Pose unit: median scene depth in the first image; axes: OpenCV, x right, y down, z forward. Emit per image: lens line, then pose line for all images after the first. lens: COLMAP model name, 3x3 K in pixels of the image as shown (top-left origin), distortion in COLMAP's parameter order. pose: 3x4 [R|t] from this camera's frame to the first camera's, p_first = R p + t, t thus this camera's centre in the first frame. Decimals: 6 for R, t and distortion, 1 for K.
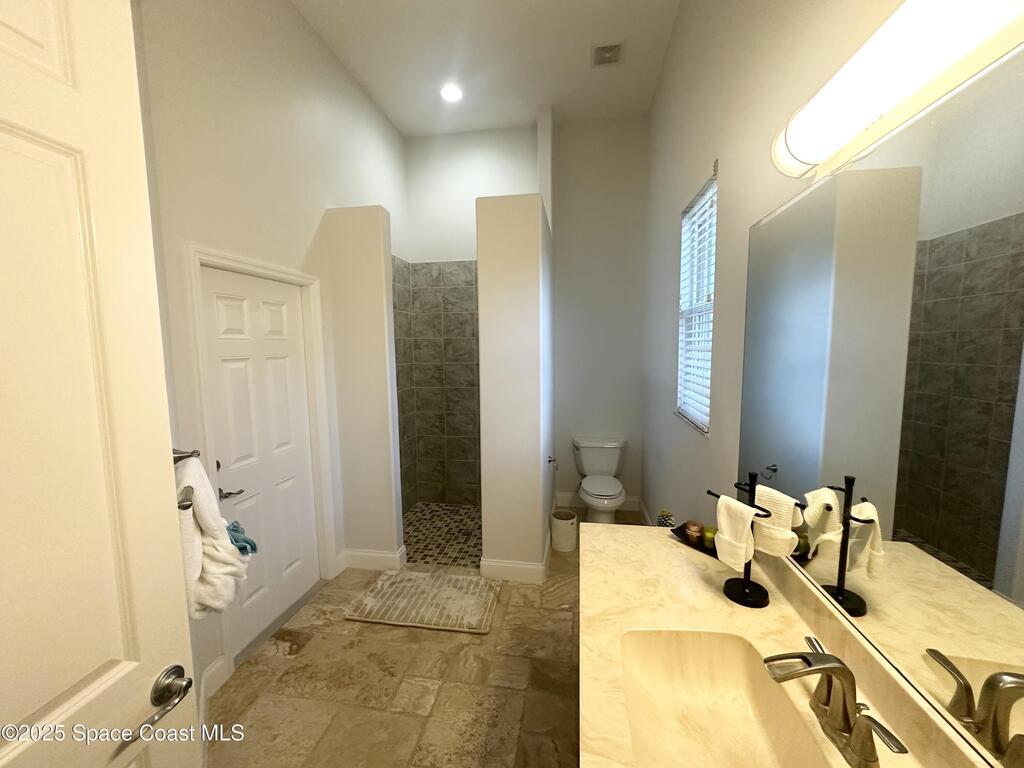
lens RADIAL K [[407.8, 0, 512.3], [0, 407.8, 382.7], [0, 0, 1]] dist [-0.000034, 0.000234]
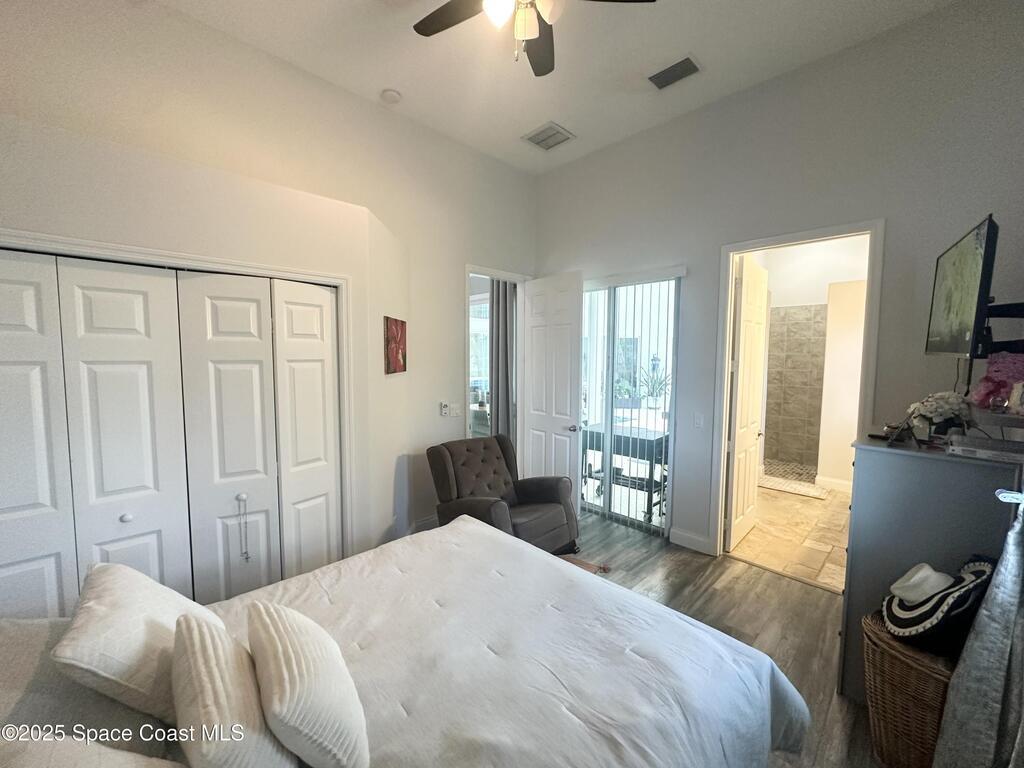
lens RADIAL K [[407.8, 0, 510.1], [0, 407.8, 384.5], [0, 0, 1]] dist [-0.000034, 0.000234]
pose [[0.805843, 0.058620, -0.589220, -0.089323], [-0.072624, 0.997359, -0.000099, 0.085898], [0.587659, 0.042871, 0.807972, -0.899232]]
